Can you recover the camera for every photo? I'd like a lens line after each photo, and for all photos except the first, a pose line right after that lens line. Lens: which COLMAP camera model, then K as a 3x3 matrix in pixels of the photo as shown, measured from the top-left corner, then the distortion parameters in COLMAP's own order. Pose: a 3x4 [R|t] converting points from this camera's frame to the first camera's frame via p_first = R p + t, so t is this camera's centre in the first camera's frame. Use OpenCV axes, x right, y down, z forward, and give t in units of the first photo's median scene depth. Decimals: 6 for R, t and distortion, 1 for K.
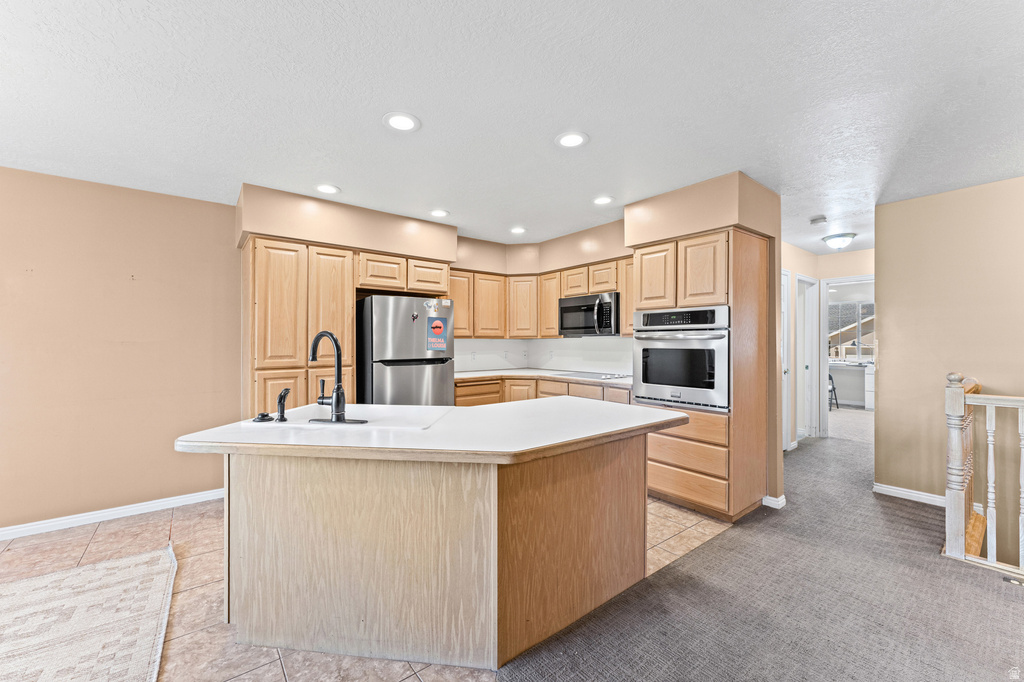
lens RADIAL K [[405.4, 0, 509.0], [0, 405.4, 343.5], [0, 0, 1]] dist [-0.000779, -0.000172]
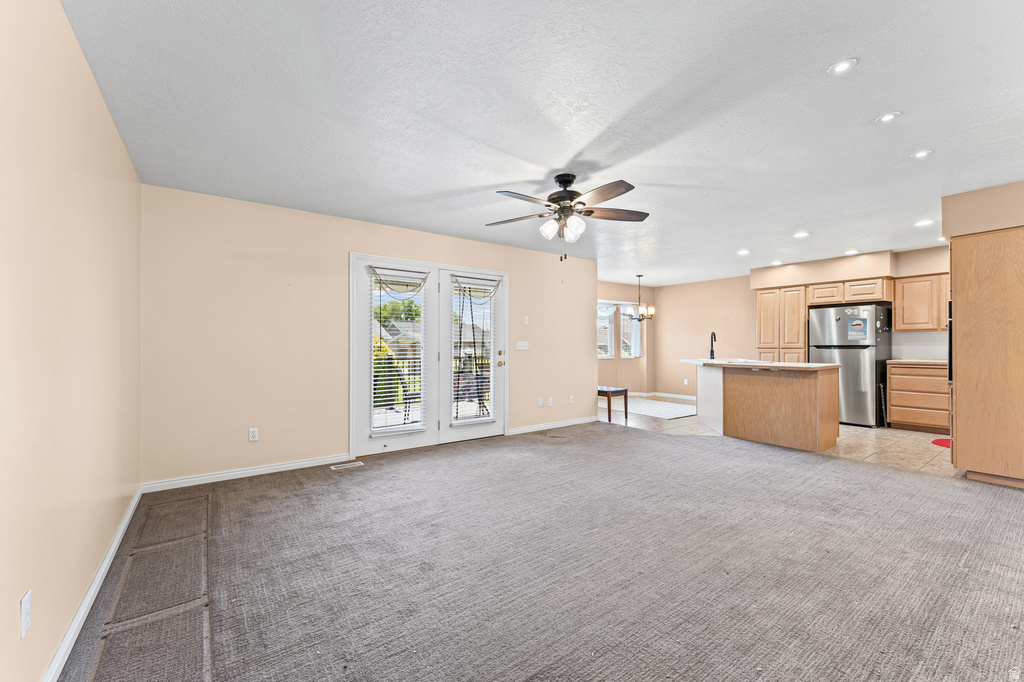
lens RADIAL K [[411.4, 0, 508.8], [0, 411.4, 342.0], [0, 0, 1]] dist [-0.000969, -0.000041]
pose [[-0.043933, -0.004389, -0.999025, 1.651426], [0.001055, 0.999990, -0.004440, 0.034896], [0.999034, -0.001249, -0.043927, -0.279521]]
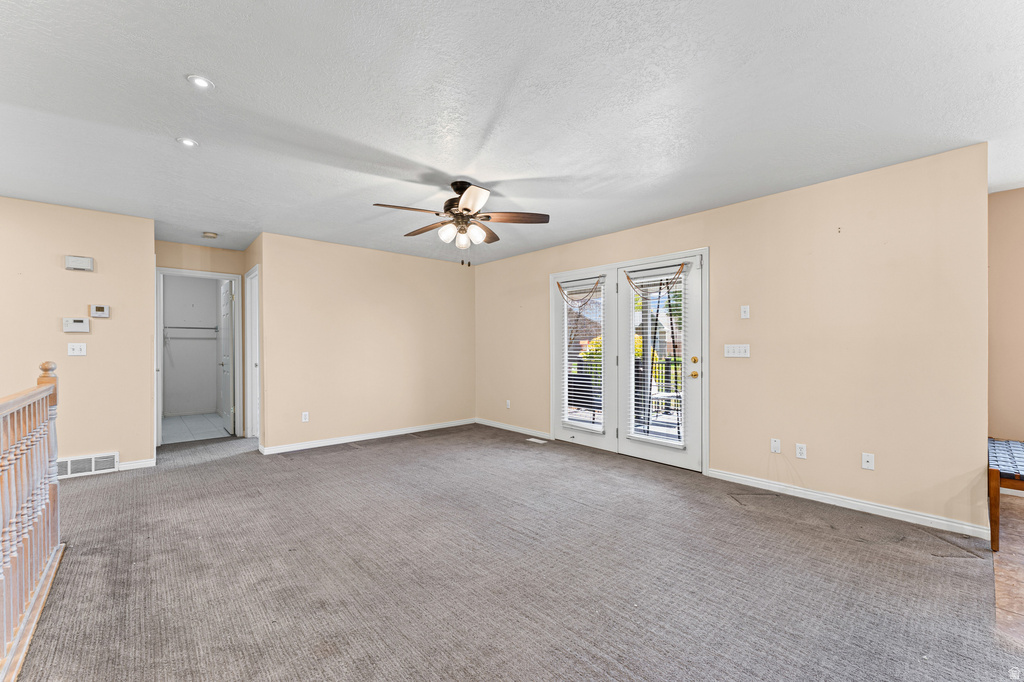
lens RADIAL K [[418.3, 0, 511.1], [0, 418.3, 347.8], [0, 0, 1]] dist [-0.001159, -0.000133]
pose [[-0.997951, -0.000529, -0.063982, 0.632497], [-0.000822, 0.999989, 0.004548, 0.029668], [0.063979, 0.004592, -0.997941, 0.813787]]
